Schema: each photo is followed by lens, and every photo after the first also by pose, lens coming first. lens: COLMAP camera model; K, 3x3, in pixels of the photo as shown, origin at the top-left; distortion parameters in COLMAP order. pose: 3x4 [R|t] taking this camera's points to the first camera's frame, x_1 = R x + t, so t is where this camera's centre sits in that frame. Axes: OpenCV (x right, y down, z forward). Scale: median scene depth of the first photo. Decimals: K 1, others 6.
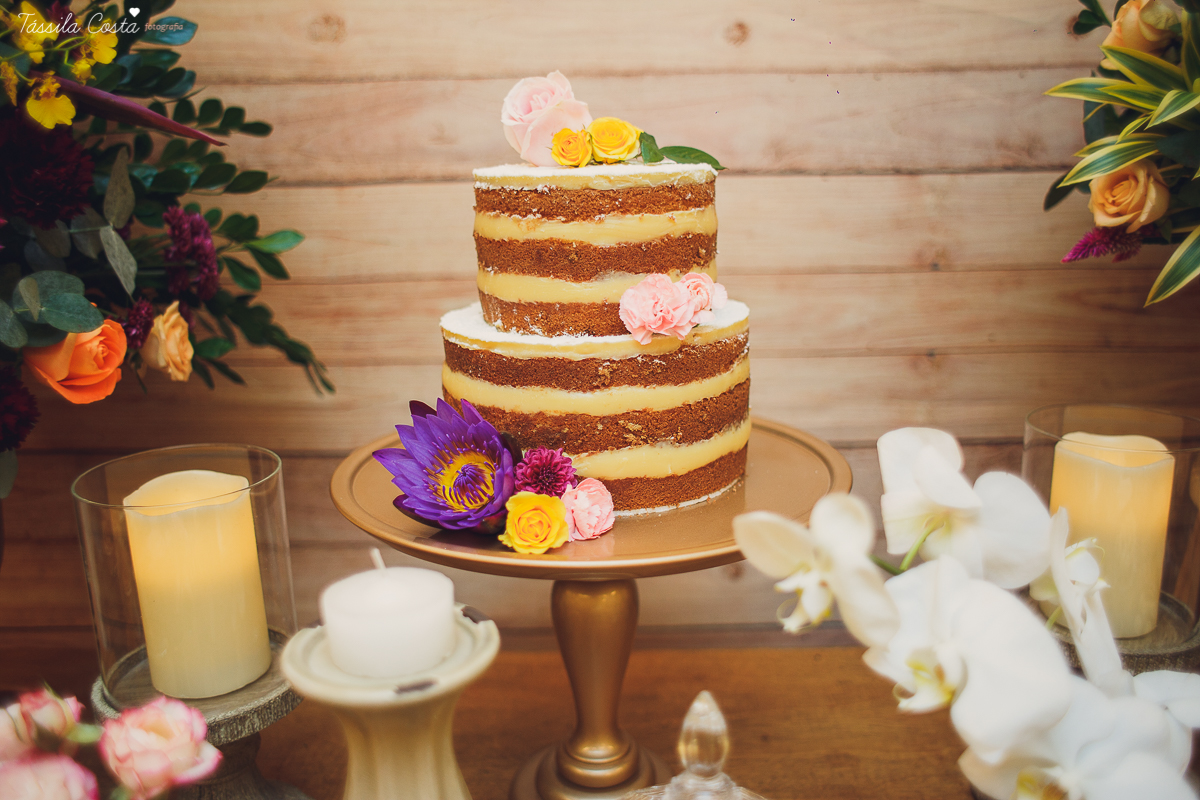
lens RADIAL K [[955.3, 0, 596.9], [0, 955.3, 402.5], [0, 0, 1]] dist [-0.103411, 0.131987]
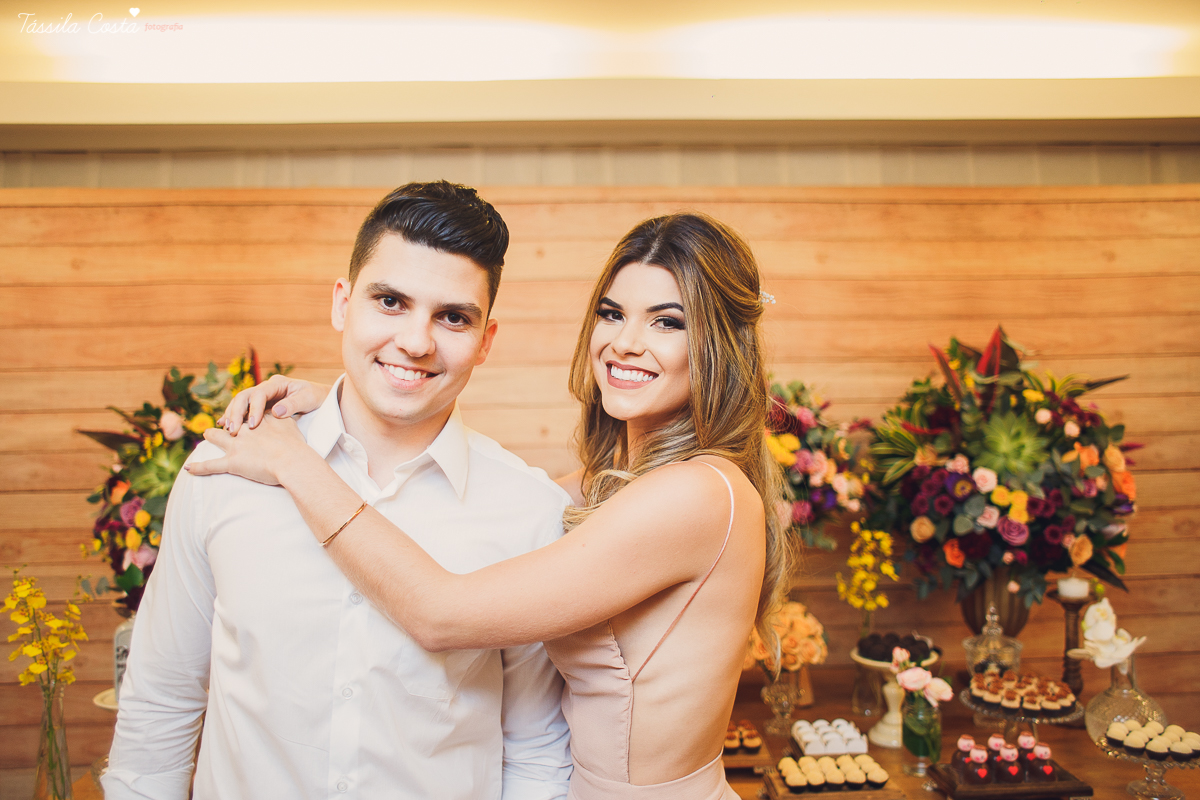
lens RADIAL K [[1006.9, 0, 597.7], [0, 1006.9, 405.2], [0, 0, 1]] dist [-0.109519, 0.138207]
pose [[0.998686, -0.001080, 0.051237, 0.166053], [0.012847, 0.973131, -0.229893, 0.187278], [-0.049612, 0.230249, 0.971866, -1.828457]]
